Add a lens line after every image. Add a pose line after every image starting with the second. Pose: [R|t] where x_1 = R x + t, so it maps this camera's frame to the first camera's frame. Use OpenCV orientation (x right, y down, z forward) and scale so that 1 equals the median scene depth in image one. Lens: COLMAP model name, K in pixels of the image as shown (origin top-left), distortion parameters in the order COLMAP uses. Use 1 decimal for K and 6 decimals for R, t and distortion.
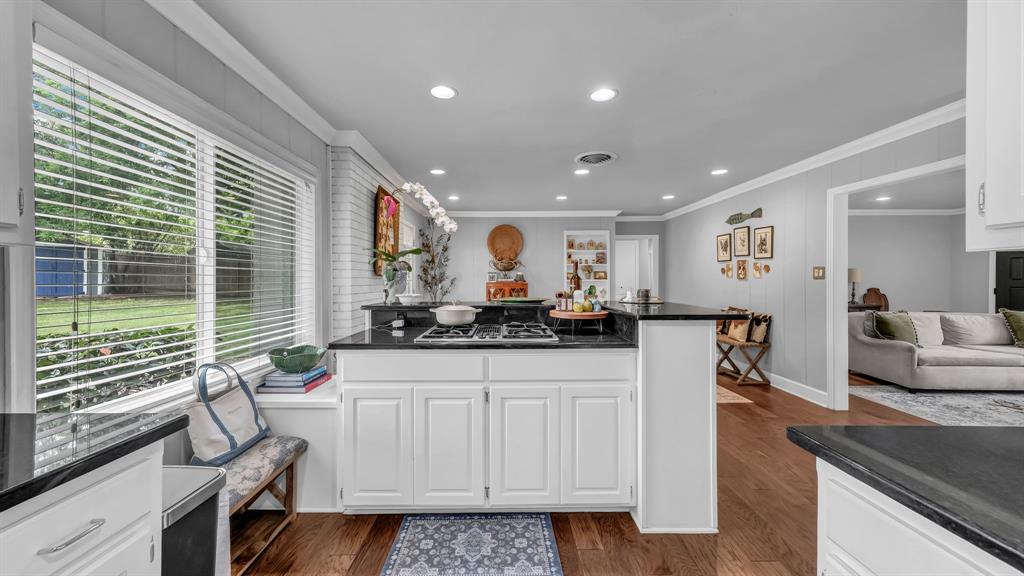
lens RADIAL K [[354.1, 0, 506.4], [0, 354.1, 287.9], [0, 0, 1]] dist [0.000174, 0.002555]
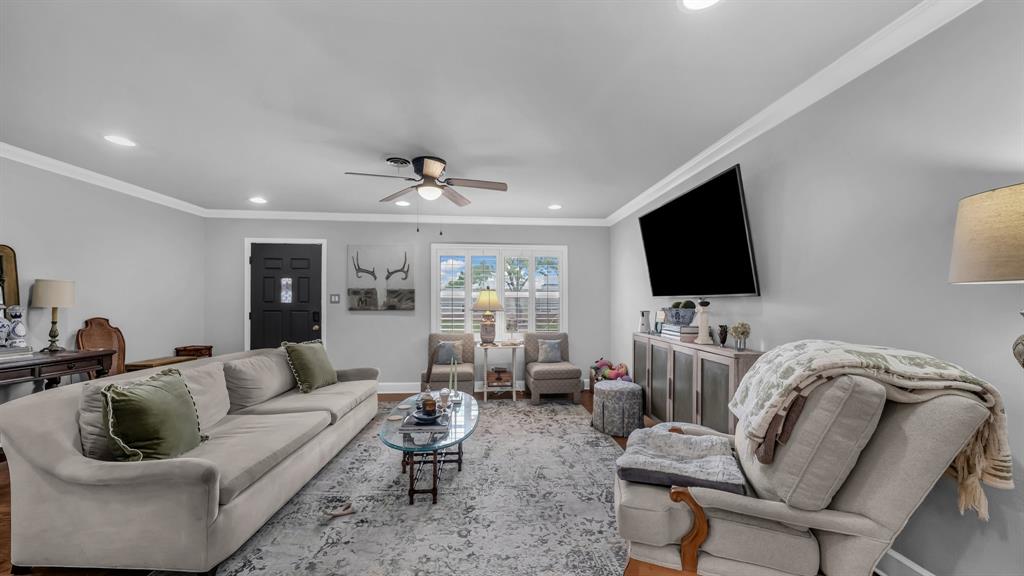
lens RADIAL K [[354.1, 0, 519.4], [0, 354.1, 304.4], [0, 0, 1]] dist [0.000174, 0.002555]
pose [[-0.104350, -0.006882, 0.994517, 0.594150], [0.023364, 0.999683, 0.009369, -0.015441], [-0.994266, 0.024214, -0.104156, 0.580045]]
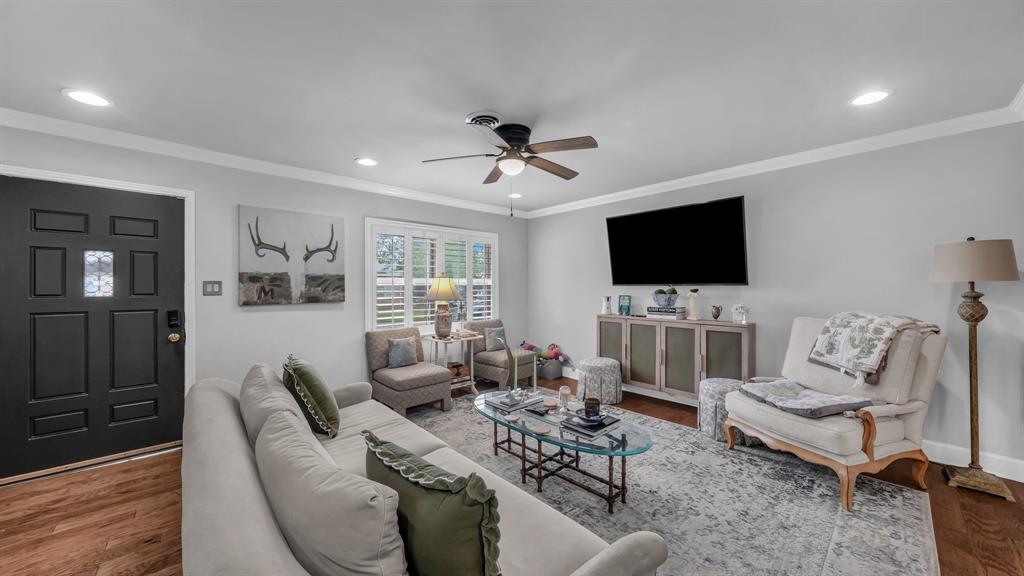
lens RADIAL K [[354.1, 0, 513.9], [0, 354.1, 288.3], [0, 0, 1]] dist [0.000174, 0.002555]
pose [[-0.682916, -0.000240, 0.730497, 0.855637], [0.024650, 0.999423, 0.023372, -0.038482], [-0.730081, 0.033967, -0.682516, 1.091485]]
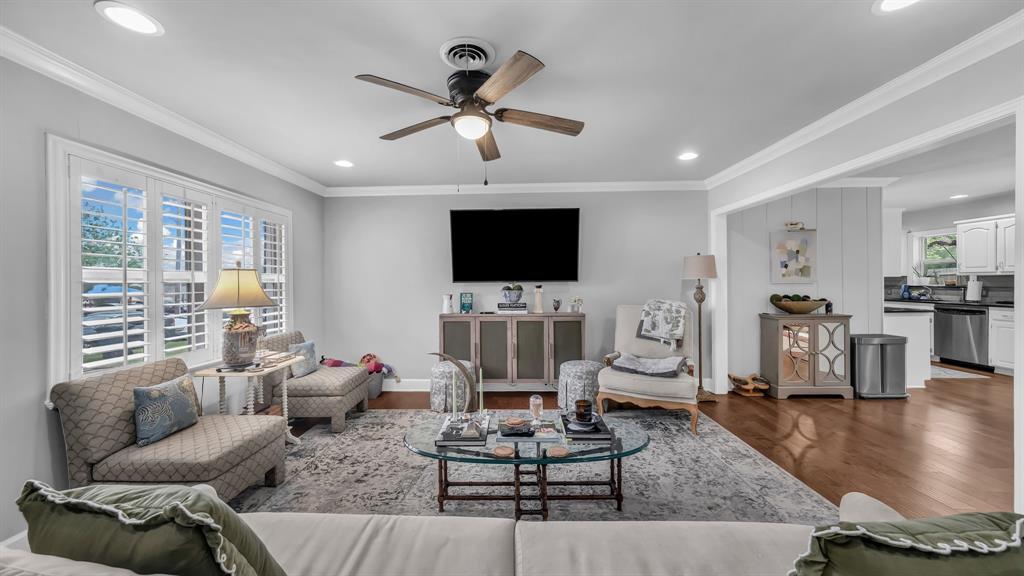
lens RADIAL K [[354.1, 0, 504.5], [0, 354.1, 284.4], [0, 0, 1]] dist [0.000174, 0.002555]
pose [[-0.999243, 0.010711, 0.037386, 1.237669], [0.011794, 0.999514, 0.028859, -0.037354], [-0.037059, 0.029278, -0.998884, 1.146501]]
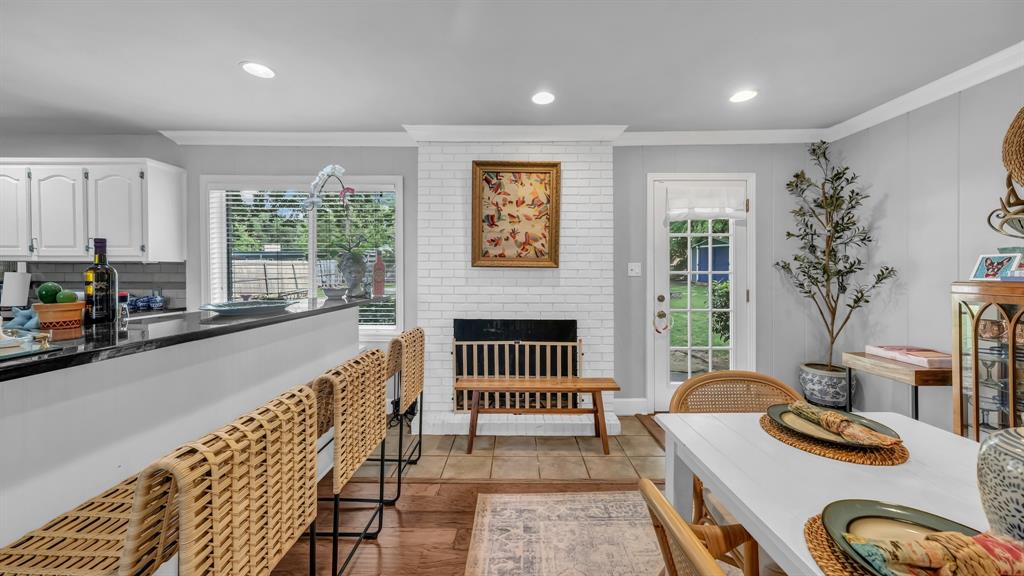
lens RADIAL K [[354.1, 0, 511.4], [0, 354.1, 274.0], [0, 0, 1]] dist [0.000174, 0.002555]
pose [[-0.012066, 0.011132, -0.999865, 0.372910], [-0.024774, 0.999628, 0.011429, -0.022514], [0.999620, 0.024908, -0.011786, 0.840480]]
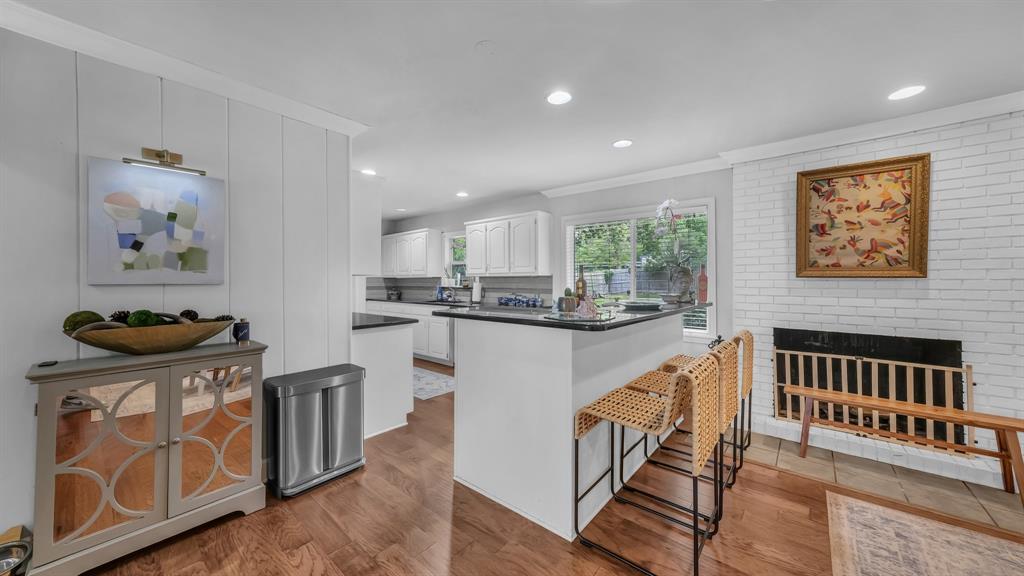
lens RADIAL K [[354.1, 0, 515.2], [0, 354.1, 279.3], [0, 0, 1]] dist [0.000174, 0.002555]
pose [[-0.639867, -0.001676, -0.768484, 0.564376], [-0.015701, 0.999817, 0.010892, -0.021597], [0.768325, 0.019035, -0.639777, 0.779953]]
